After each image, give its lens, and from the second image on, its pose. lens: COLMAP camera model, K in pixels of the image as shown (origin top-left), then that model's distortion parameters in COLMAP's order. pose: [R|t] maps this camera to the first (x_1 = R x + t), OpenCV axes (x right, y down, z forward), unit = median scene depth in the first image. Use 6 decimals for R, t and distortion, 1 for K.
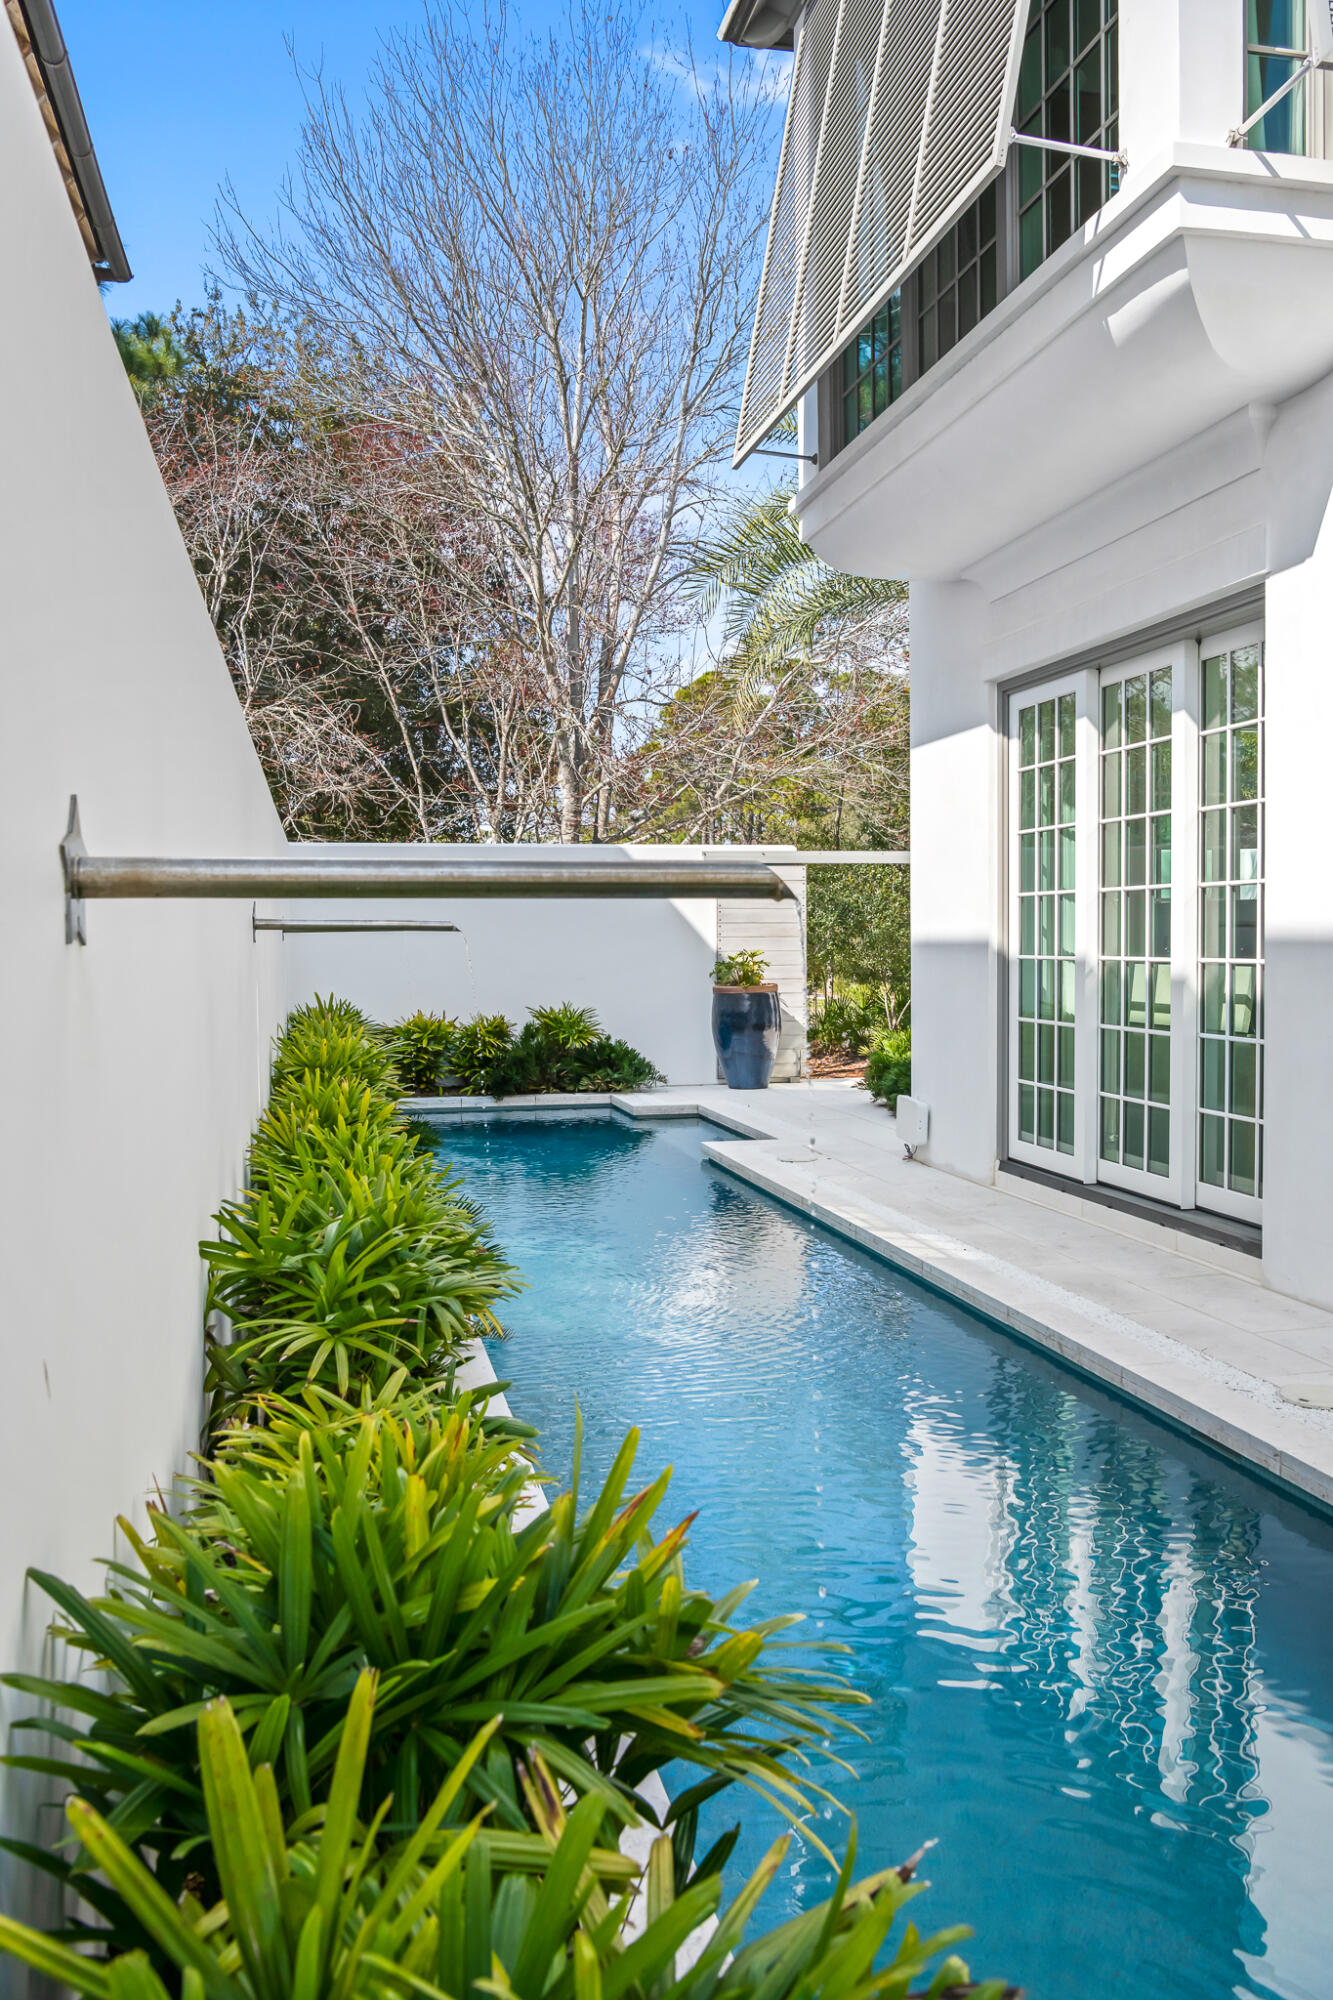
lens RADIAL K [[1604.5, 0, 669.0], [0, 1604.5, 997.8], [0, 0, 1]] dist [0.001754, -0.056618]
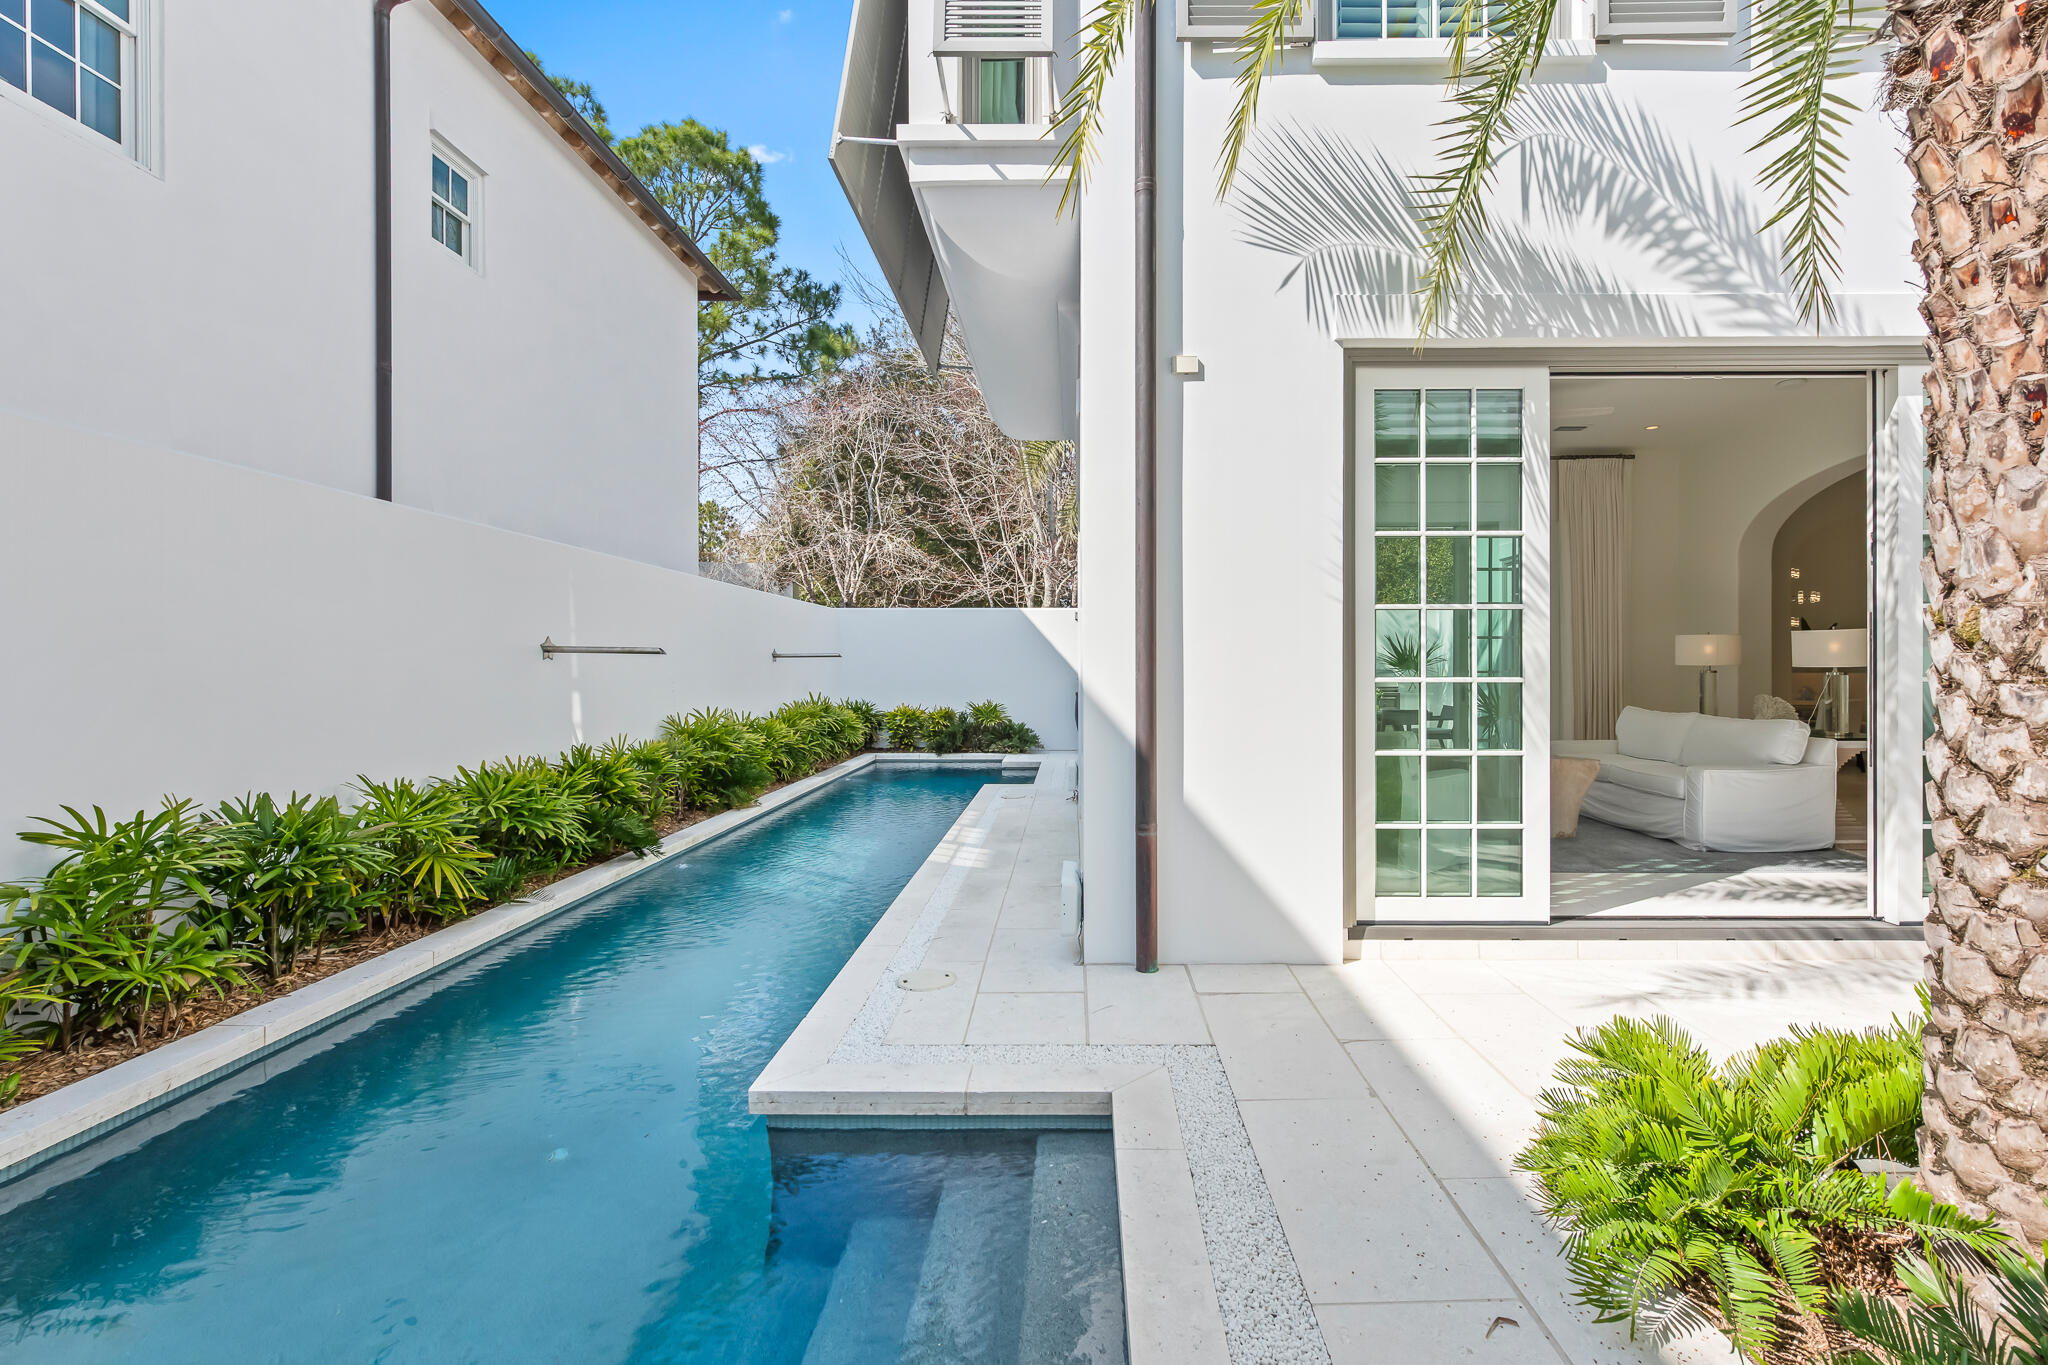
lens RADIAL K [[902.2, 0, 1030.3], [0, 902.2, 669.3], [0, 0, 1]] dist [0.000989, 0.000026]
pose [[0.974090, 0.009713, -0.225951, 0.350763], [-0.017210, 0.999364, -0.031235, -0.001088], [0.225504, 0.034314, 0.973638, 0.120297]]
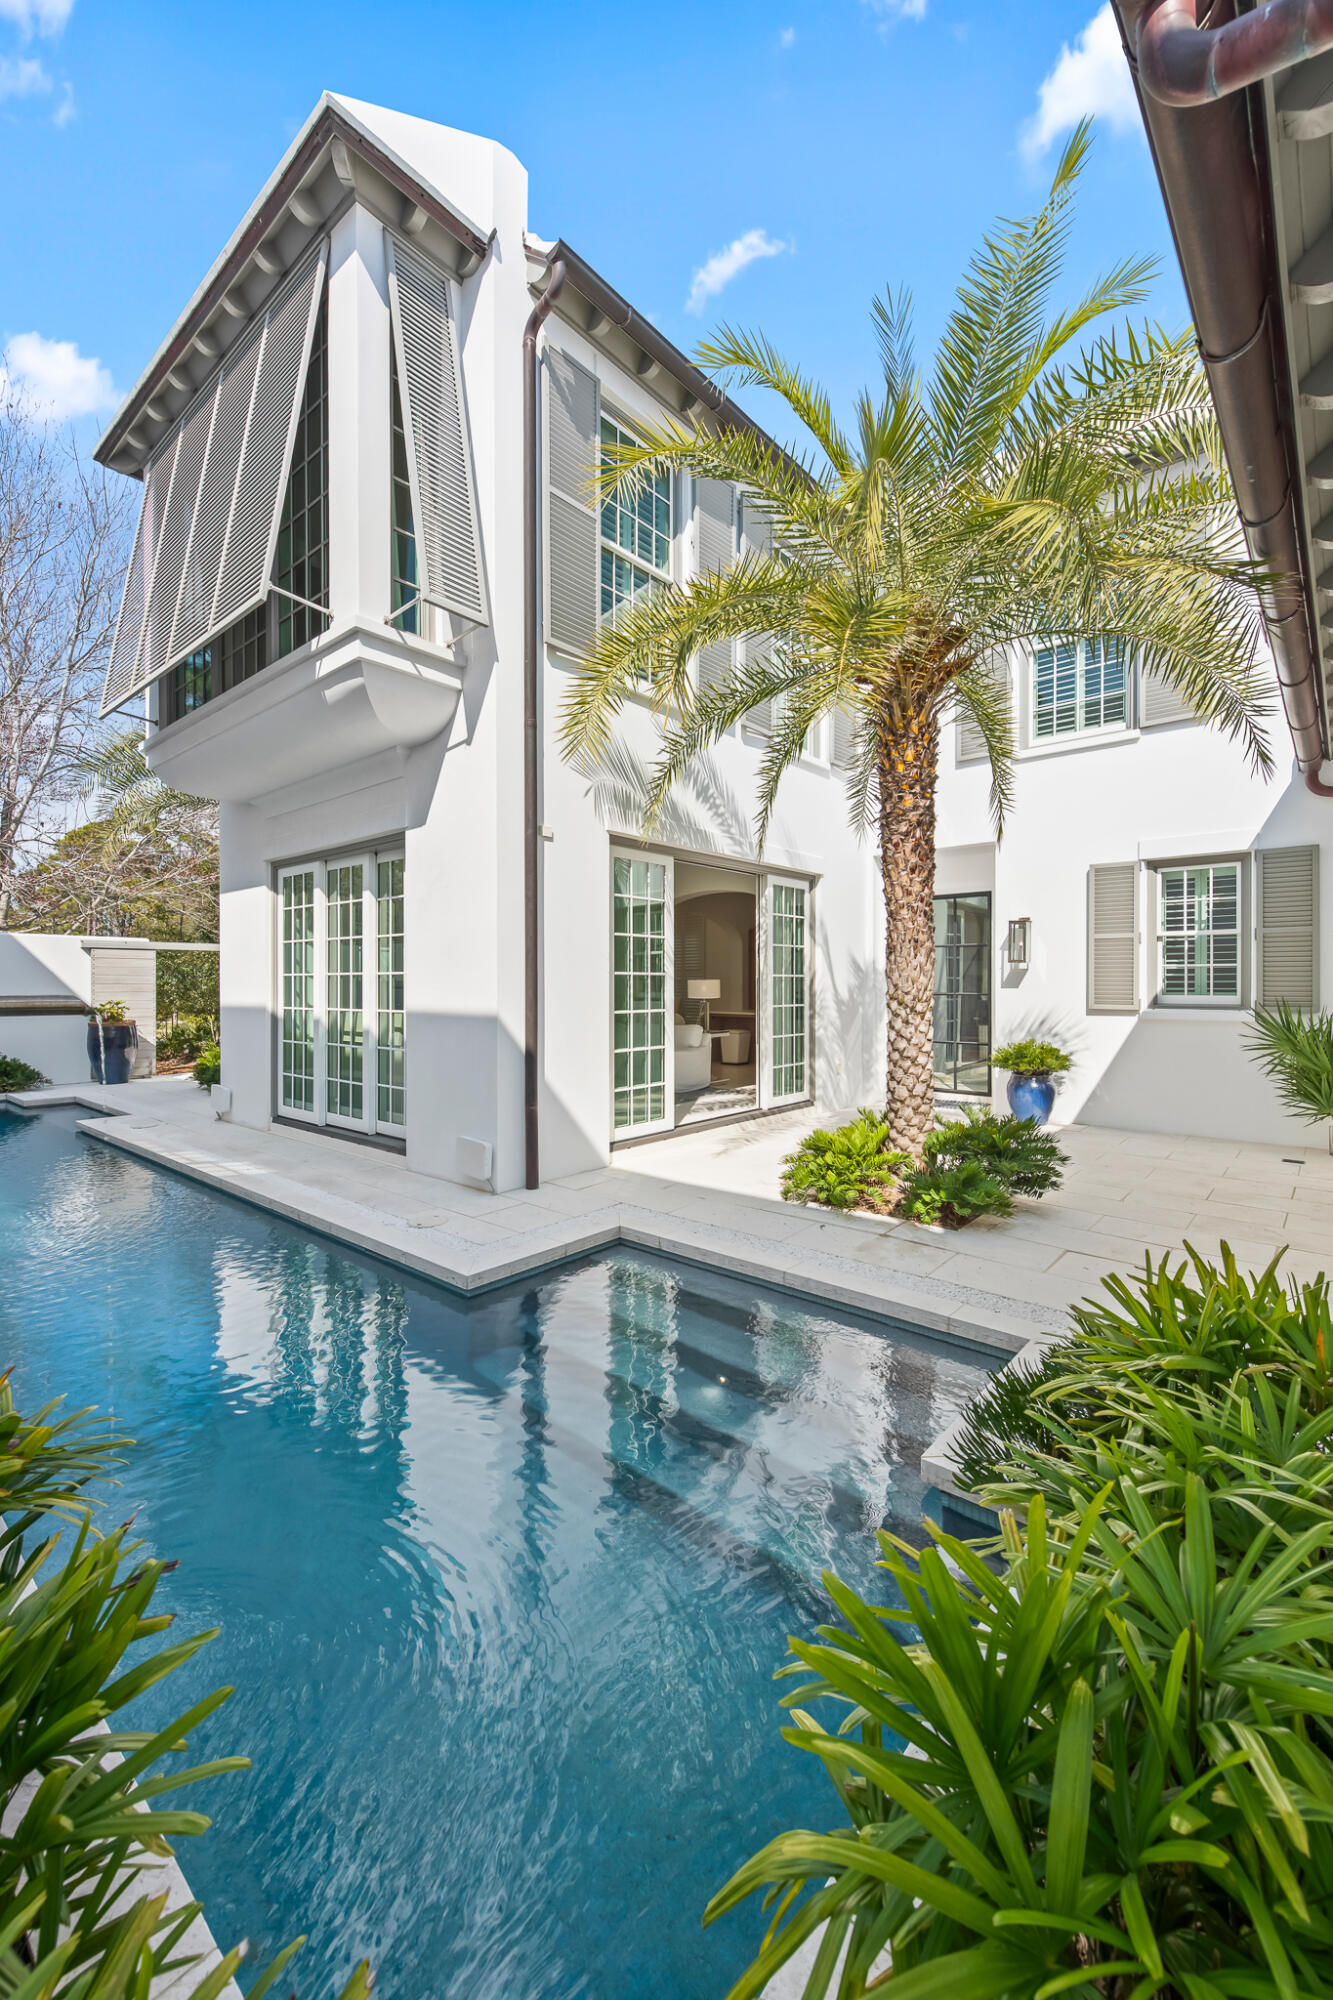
lens RADIAL K [[801.2, 0, 666.1], [0, 801.2, 995.1], [0, 0, 1]] dist [0.001610, 0.000162]
pose [[0.797479, 0.001368, 0.603345, 0.008052], [0.017121, 0.999543, -0.024896, -0.009516], [-0.603104, 0.030184, 0.797092, -0.026137]]
